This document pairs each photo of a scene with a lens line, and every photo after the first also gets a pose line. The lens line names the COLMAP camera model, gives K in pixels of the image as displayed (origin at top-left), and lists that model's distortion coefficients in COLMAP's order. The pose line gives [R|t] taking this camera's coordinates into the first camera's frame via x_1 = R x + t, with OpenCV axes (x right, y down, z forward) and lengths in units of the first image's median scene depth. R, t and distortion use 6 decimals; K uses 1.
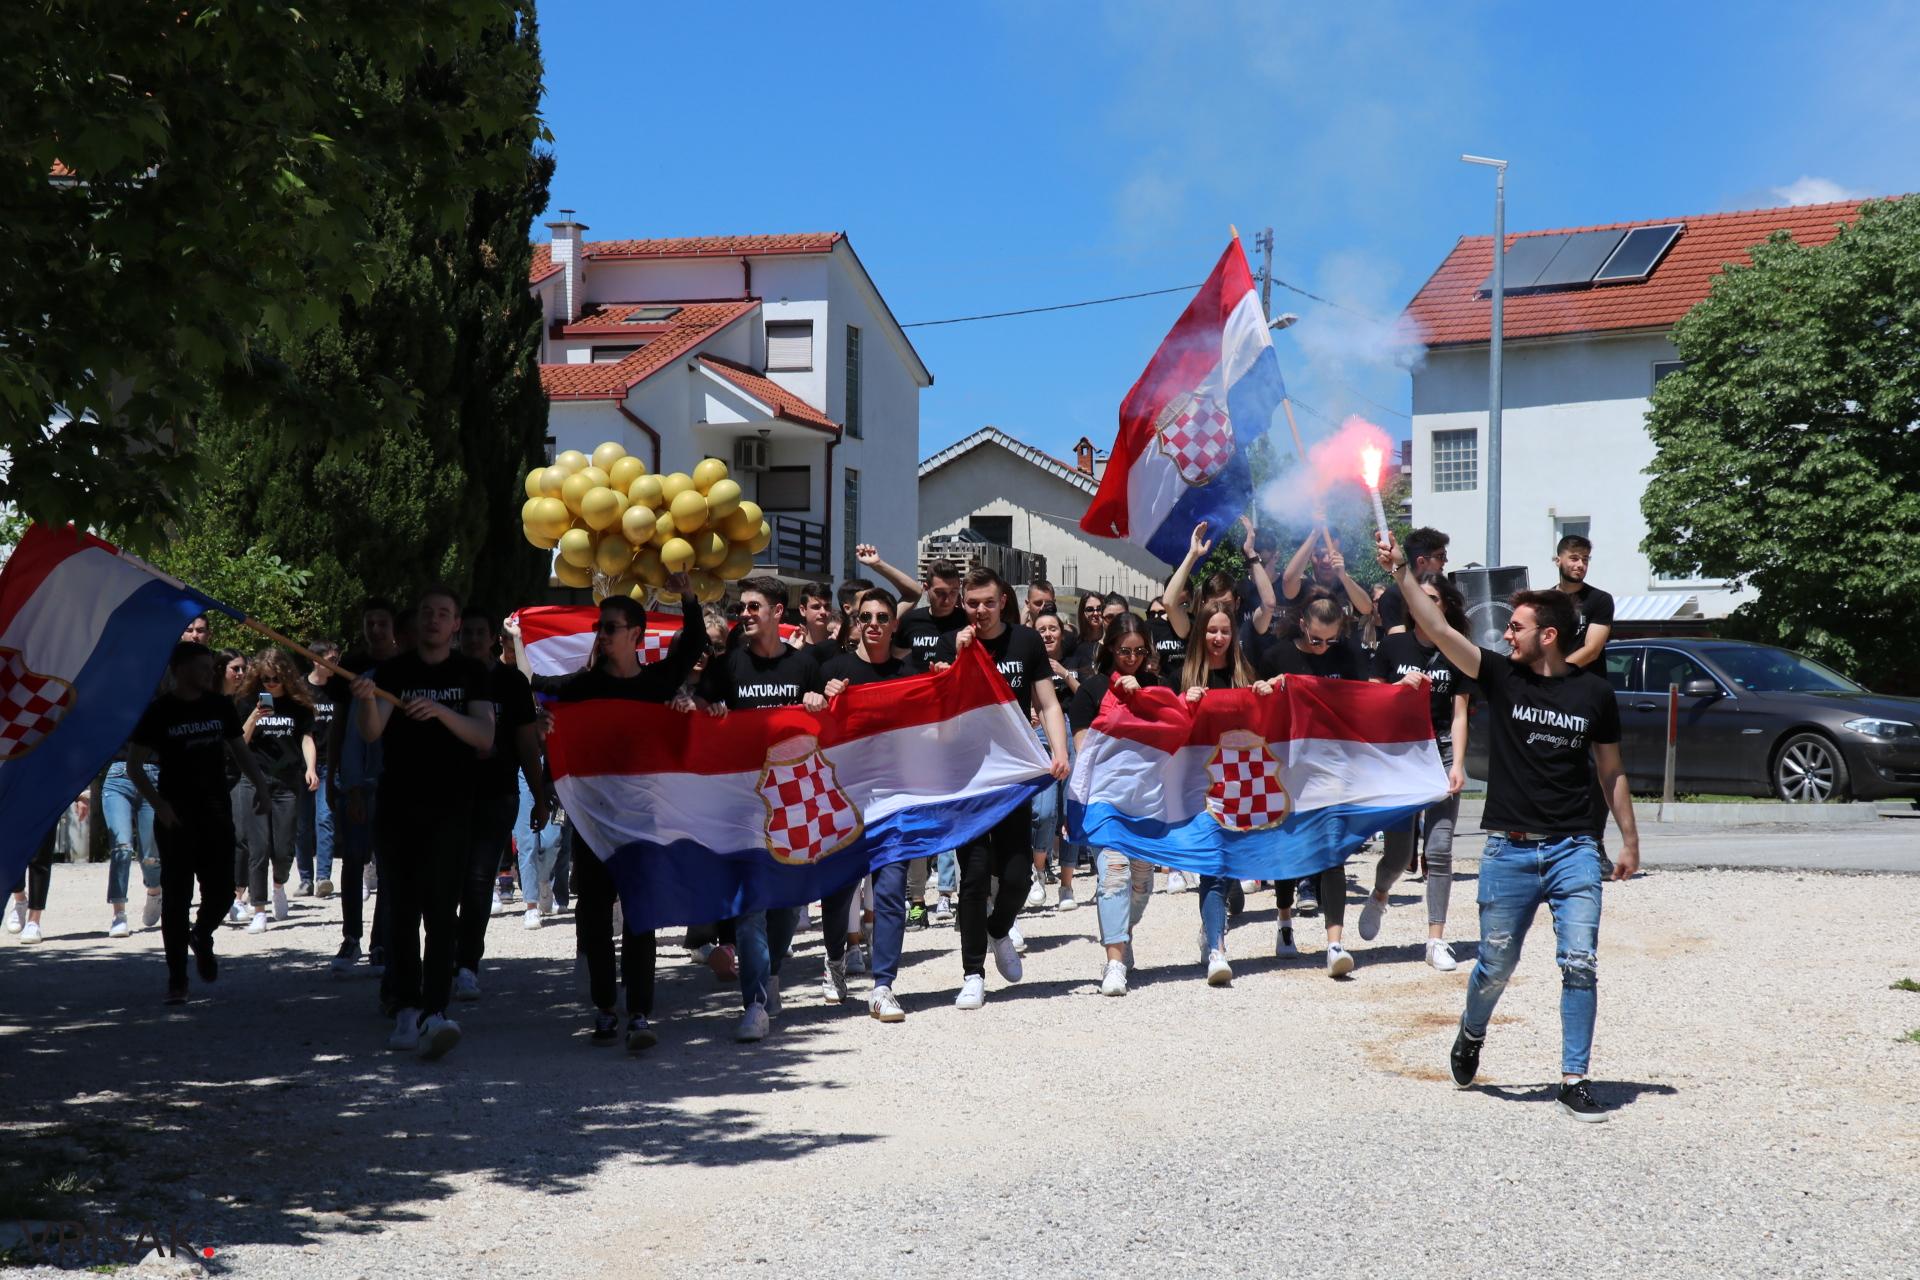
lens RADIAL K [[6371.4, 0, 960.0], [0, 6371.4, 640.0], [0, 0, 1]] dist [0.818086, 1.474416]
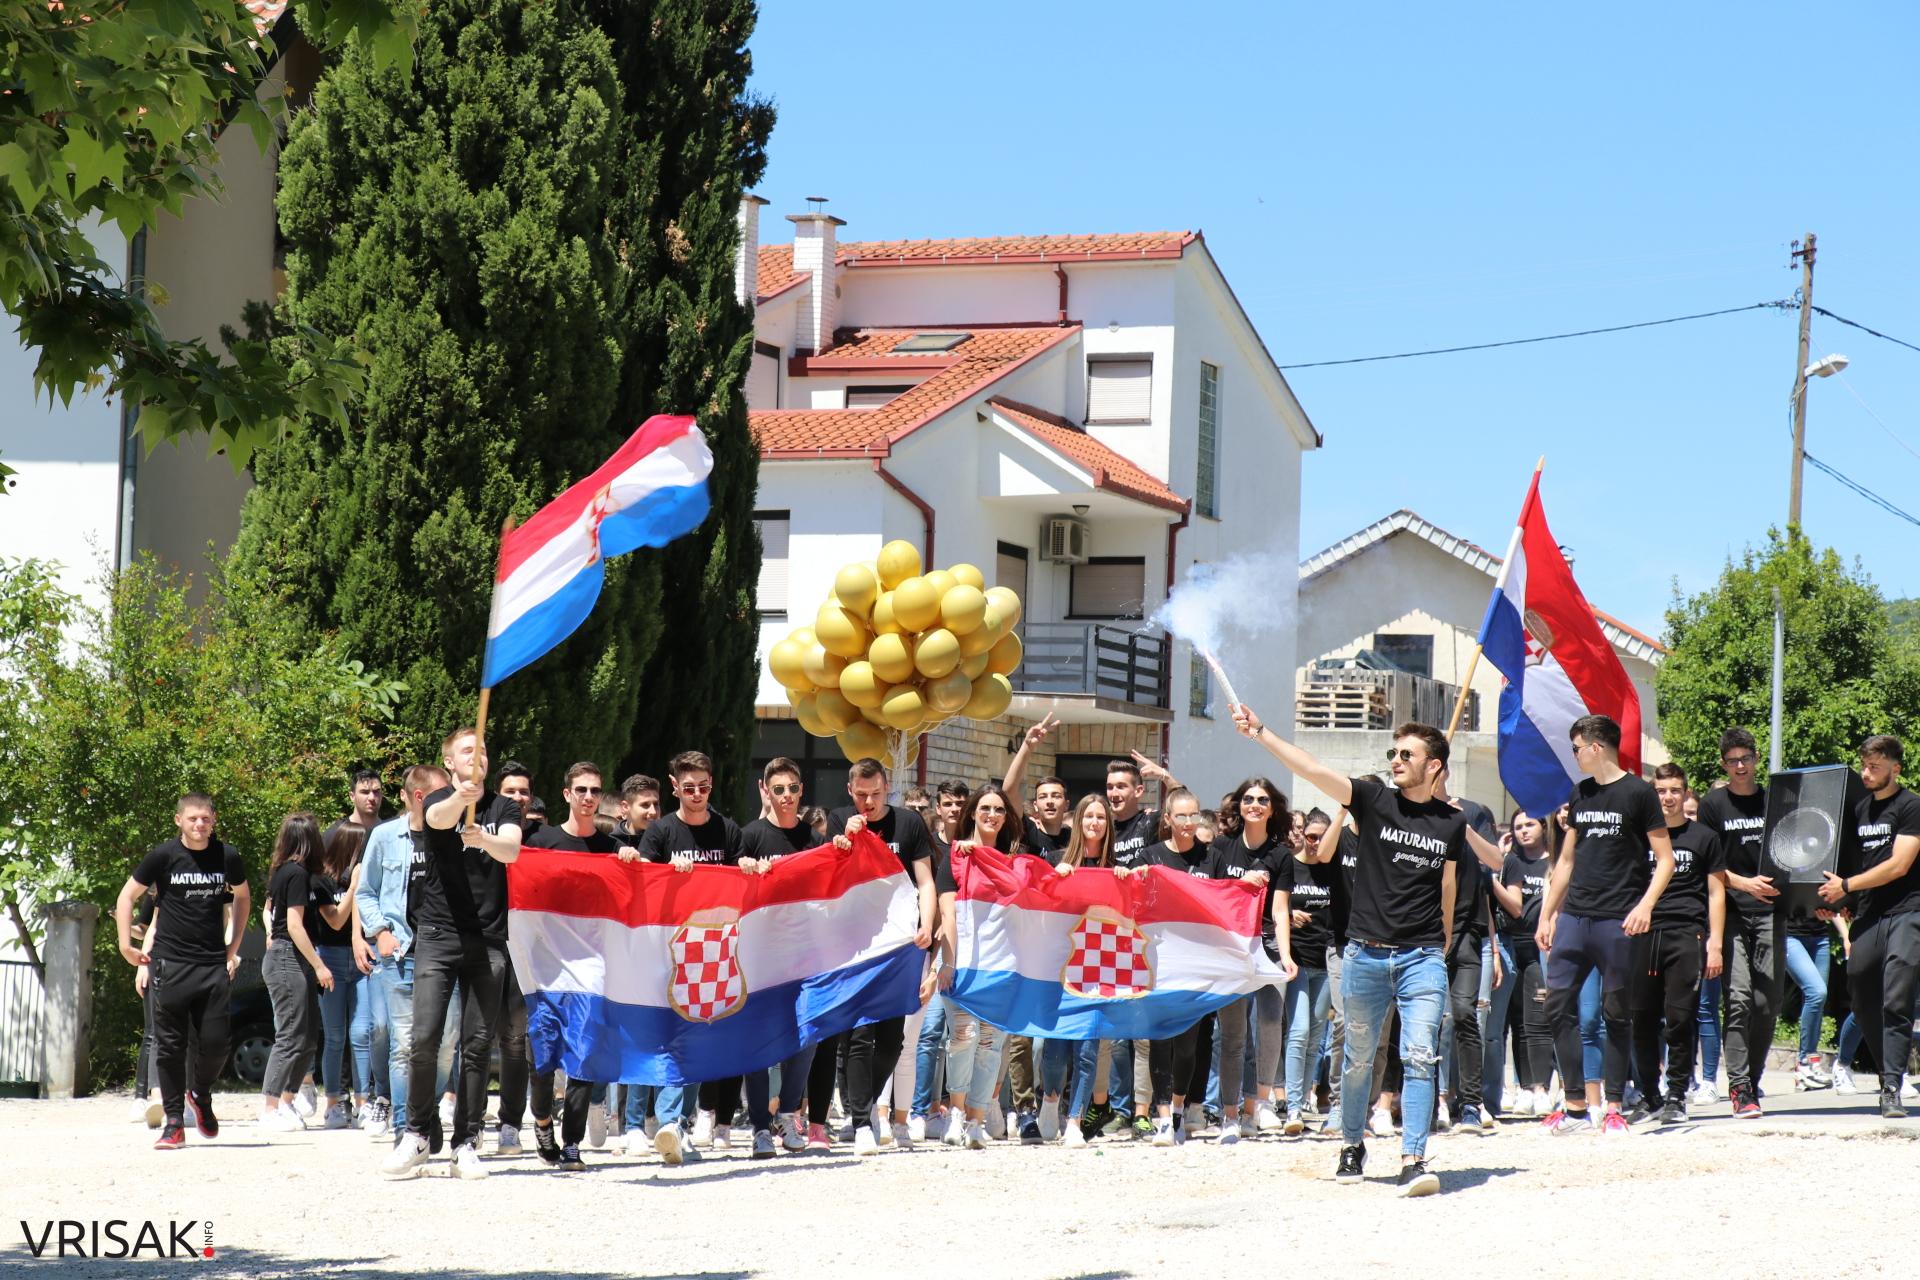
lens RADIAL K [[6371.4, 0, 960.0], [0, 6371.4, 640.0], [0, 0, 1]] dist [0.818086, 1.474416]
pose [[0.995884, 0.017860, -0.088857, 0.019665], [-0.020701, 0.999300, -0.031156, 0.004765], [0.088238, 0.032868, 0.995557, 0.288268]]
